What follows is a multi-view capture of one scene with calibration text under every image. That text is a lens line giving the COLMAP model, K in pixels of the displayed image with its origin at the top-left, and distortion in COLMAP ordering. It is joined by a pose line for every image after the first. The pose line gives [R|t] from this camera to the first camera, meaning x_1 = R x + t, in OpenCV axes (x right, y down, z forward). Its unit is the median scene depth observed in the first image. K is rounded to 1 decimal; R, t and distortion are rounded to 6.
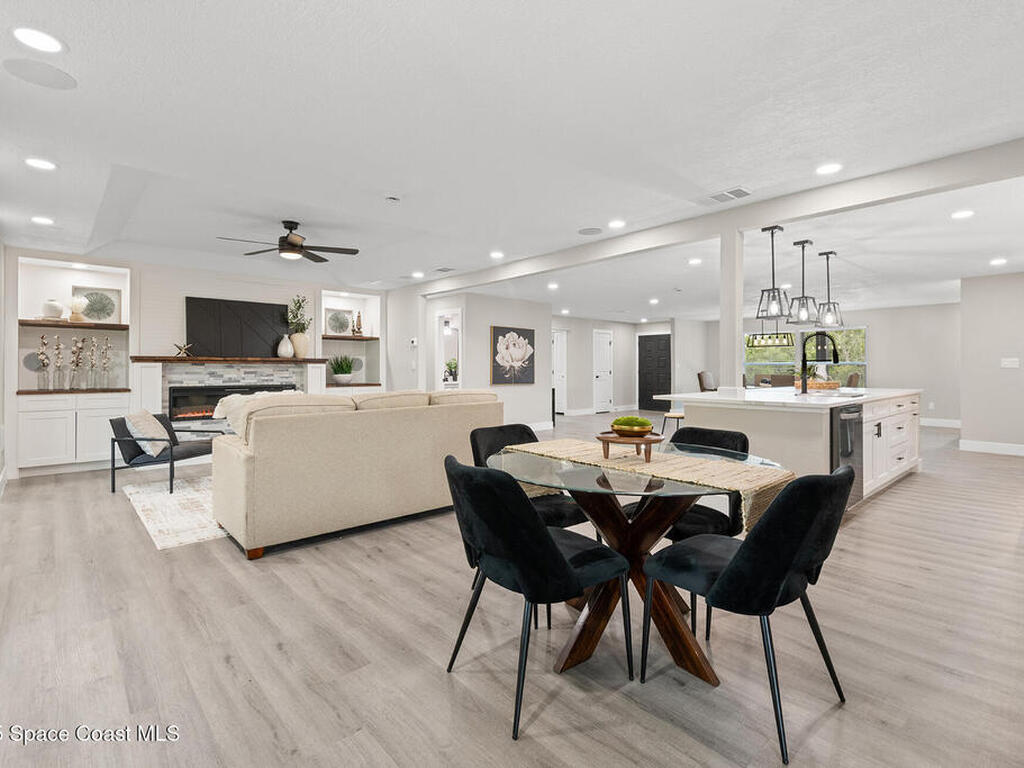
lens RADIAL K [[508.7, 0, 516.0], [0, 508.7, 370.8], [0, 0, 1]] dist [-0.000019, 0.000082]
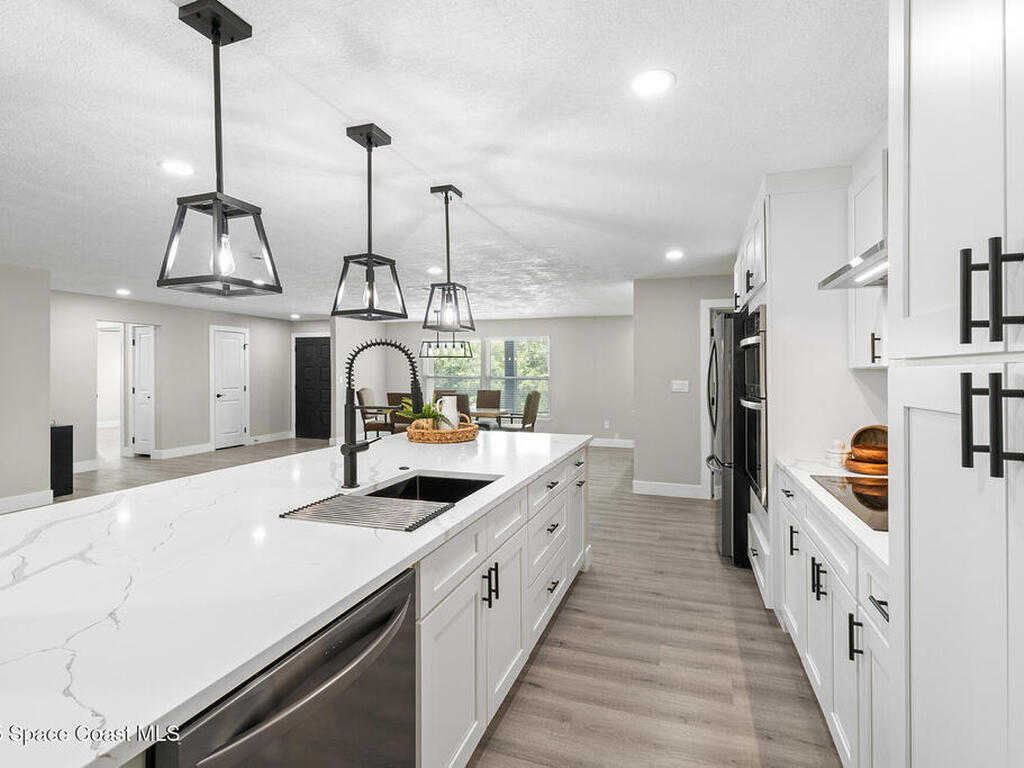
lens RADIAL K [[508.7, 0, 516.0], [0, 508.7, 370.8], [0, 0, 1]] dist [-0.000019, 0.000082]
pose [[0.875612, 0.006613, 0.482970, 0.211885], [-0.002730, 0.999958, -0.008744, -0.019897], [-0.483007, 0.006338, 0.875594, 0.253635]]
